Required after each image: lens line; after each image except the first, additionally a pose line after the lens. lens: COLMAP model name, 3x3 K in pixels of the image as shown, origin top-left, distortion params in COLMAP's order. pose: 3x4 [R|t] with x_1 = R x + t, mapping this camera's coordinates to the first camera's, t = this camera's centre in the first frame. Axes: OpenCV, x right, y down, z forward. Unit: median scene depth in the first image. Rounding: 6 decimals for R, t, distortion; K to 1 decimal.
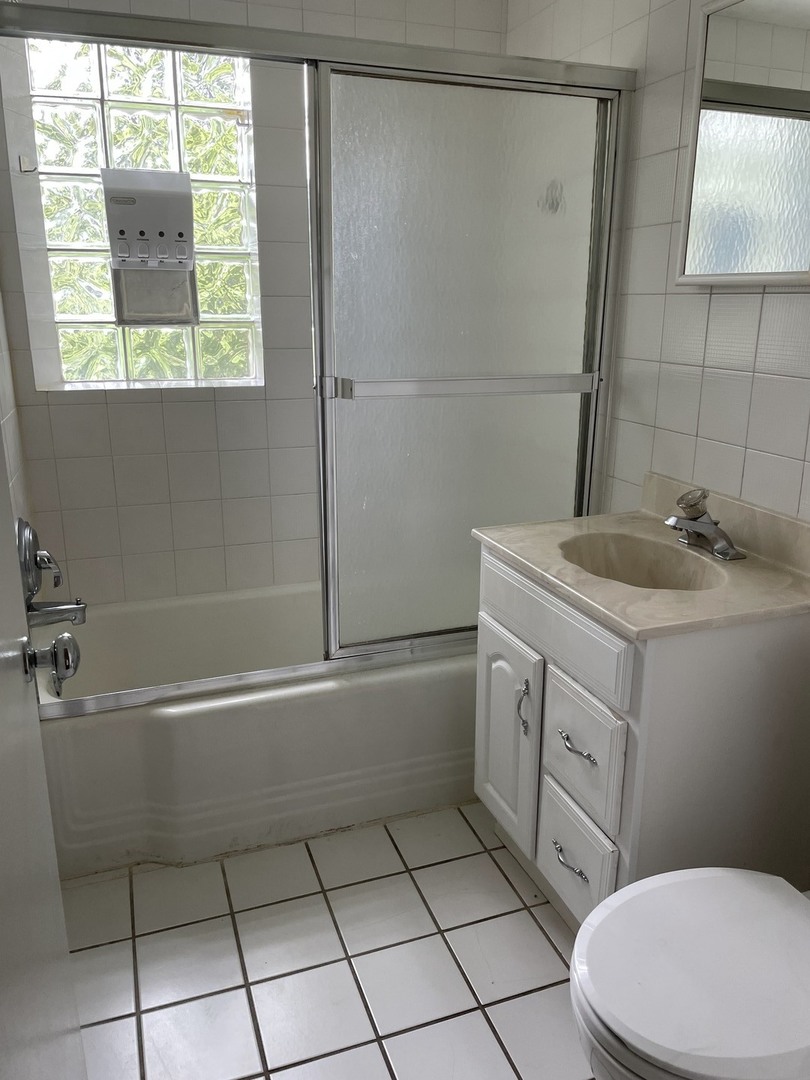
lens RADIAL K [[803.8, 0, 396.0], [0, 803.8, 535.2], [0, 0, 1]] dist [0.010175, 0.002235]
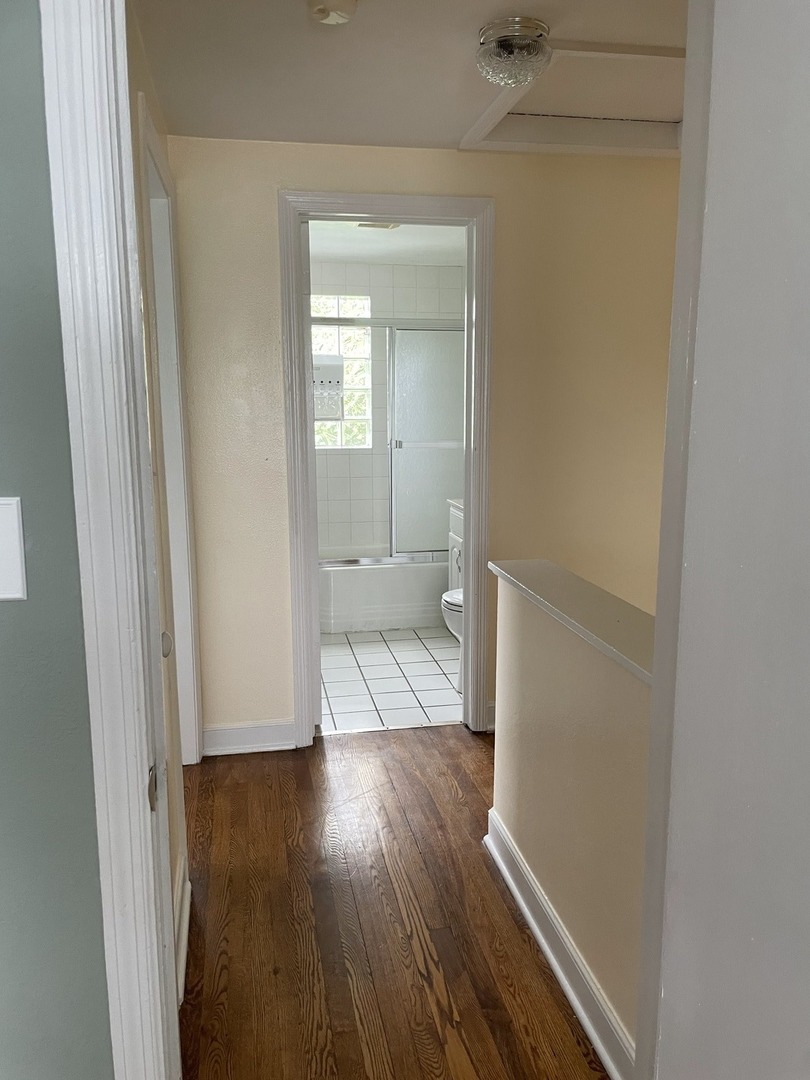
lens RADIAL K [[803.8, 0, 396.0], [0, 803.8, 535.2], [0, 0, 1]] dist [0.010175, 0.002235]
pose [[0.987480, 0.016790, -0.156847, 0.243990], [-0.034544, 0.993201, -0.111167, 0.286359], [0.153914, 0.115193, 0.981346, -1.091413]]
